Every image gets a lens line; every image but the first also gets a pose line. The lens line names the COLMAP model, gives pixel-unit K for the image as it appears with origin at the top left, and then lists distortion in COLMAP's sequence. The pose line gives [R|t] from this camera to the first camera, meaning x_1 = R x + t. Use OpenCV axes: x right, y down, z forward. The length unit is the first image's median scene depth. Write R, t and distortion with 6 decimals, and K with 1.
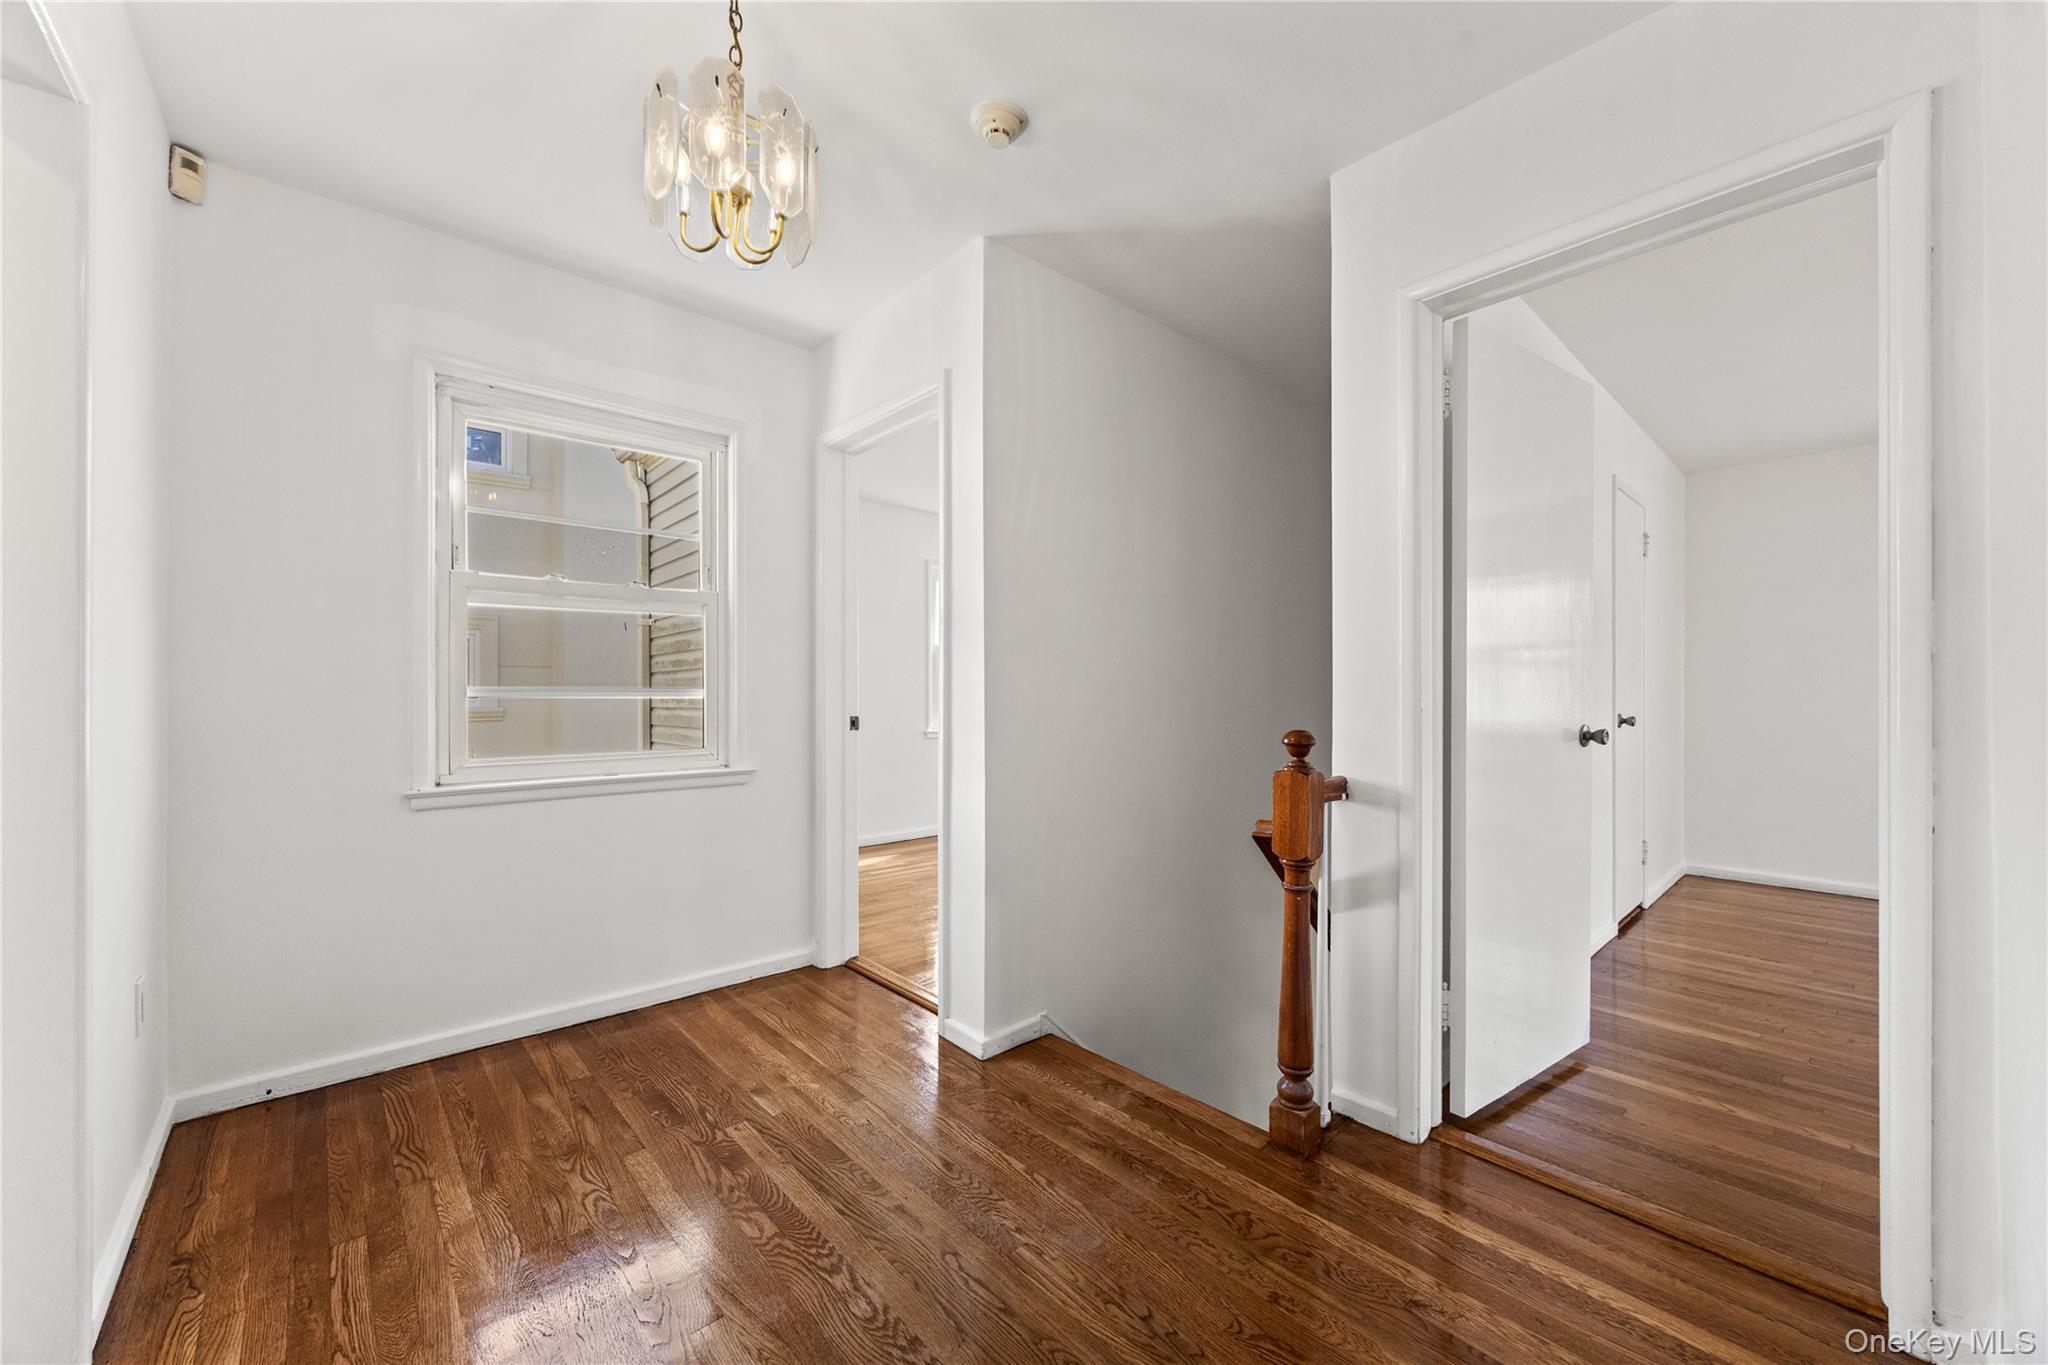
lens RADIAL K [[791.4, 0, 1032.8], [0, 791.4, 694.6], [0, 0, 1]] dist [-0.000650, 0.000034]
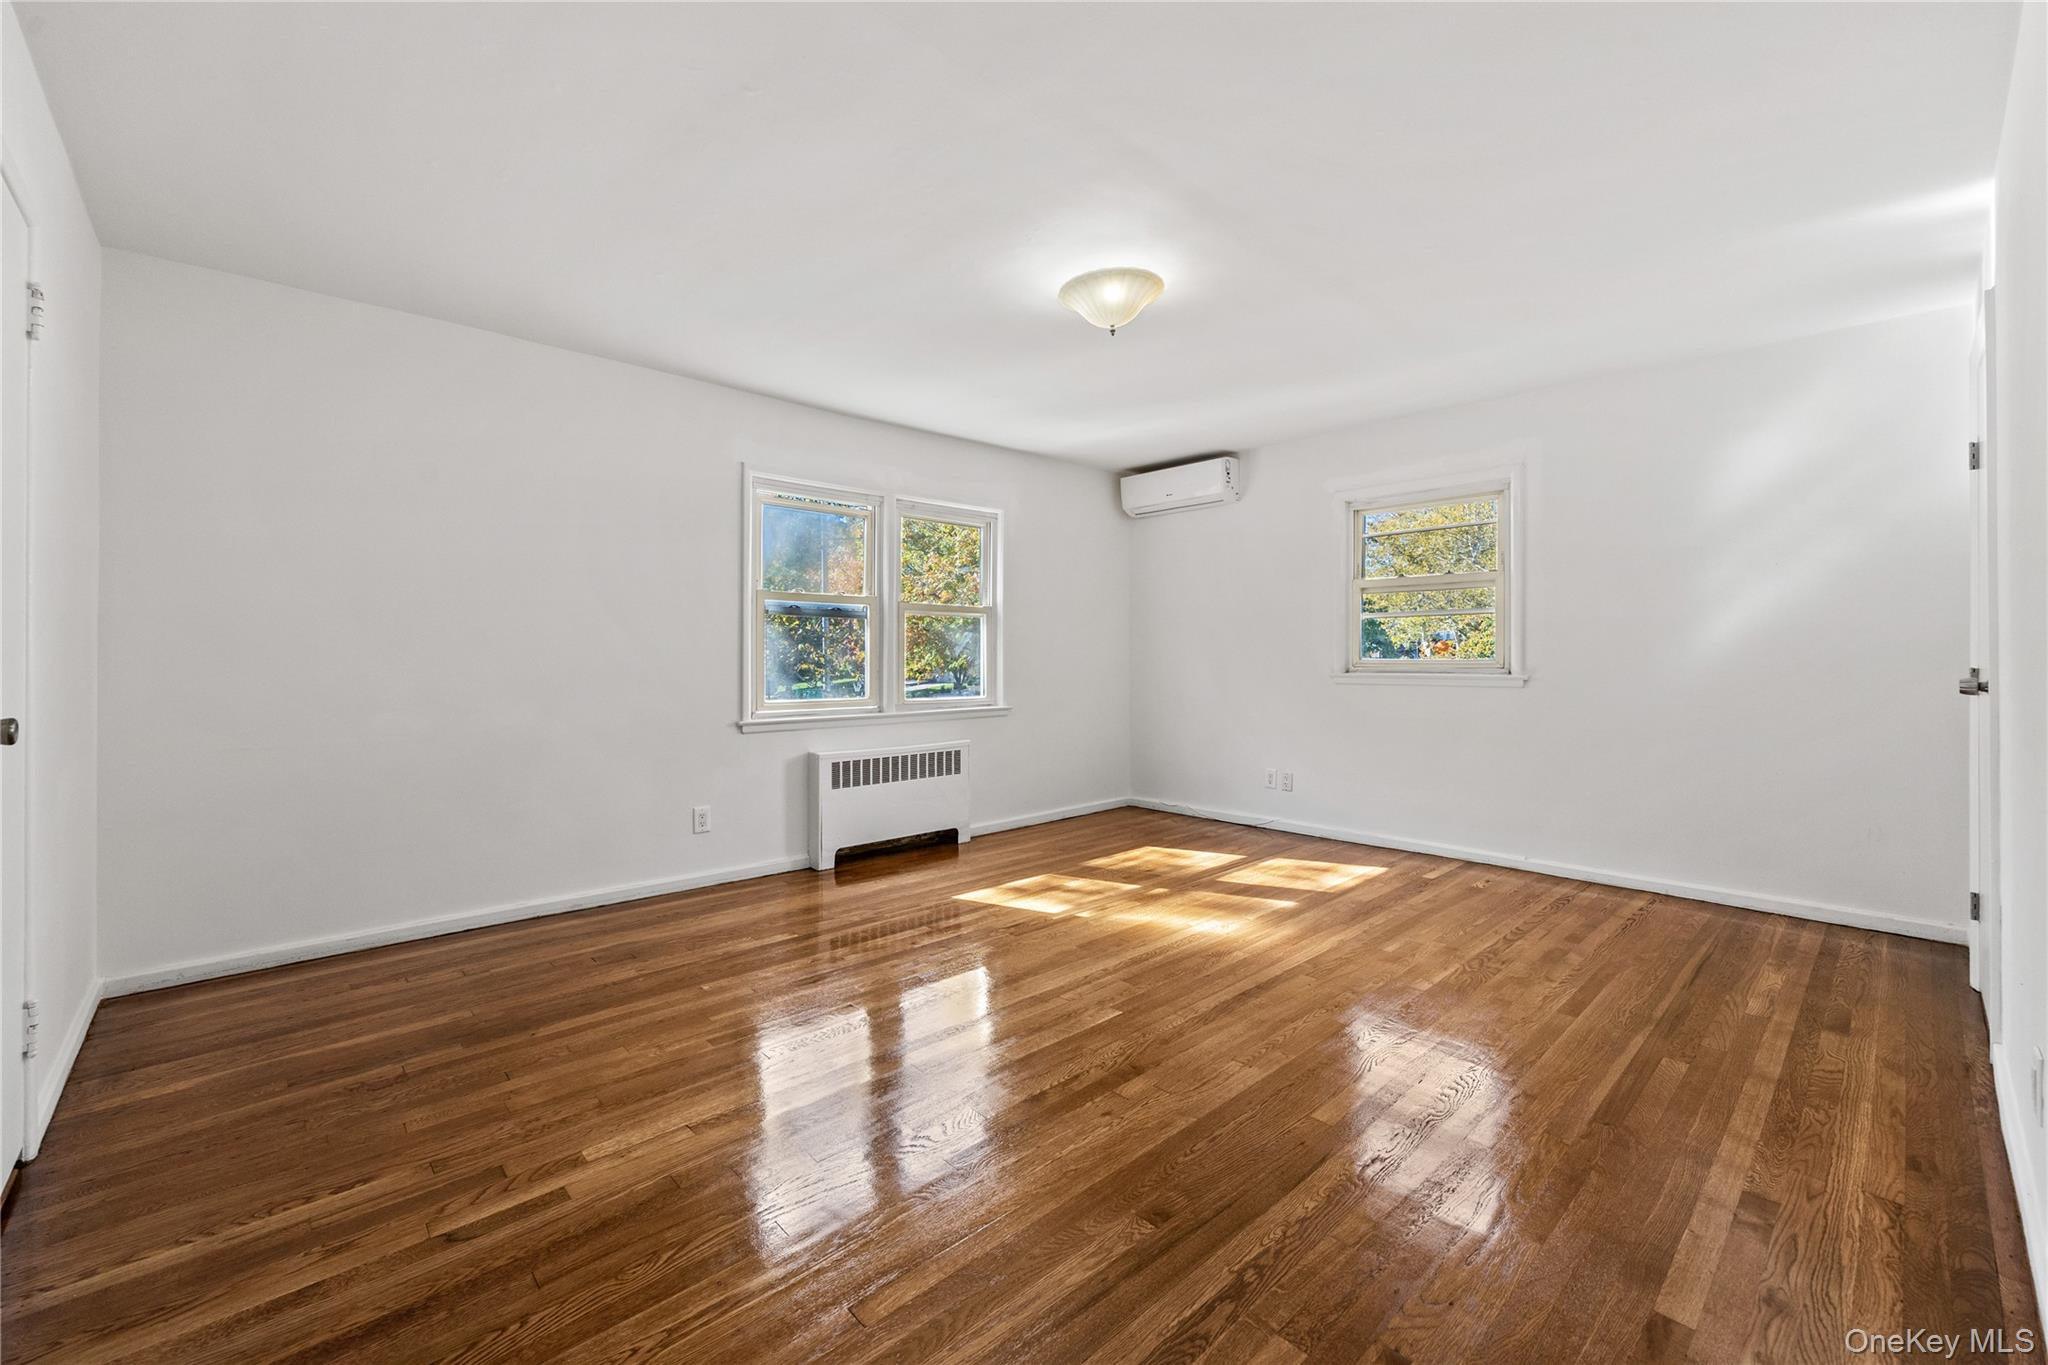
lens RADIAL K [[828.3, 0, 1033.5], [0, 828.3, 650.8], [0, 0, 1]] dist [-0.002375, -0.000111]
pose [[-0.006508, 0.005319, 0.999965, 0.408888], [0.001609, 0.999985, -0.005309, -0.001096], [-0.999978, 0.001574, -0.006516, 0.580746]]
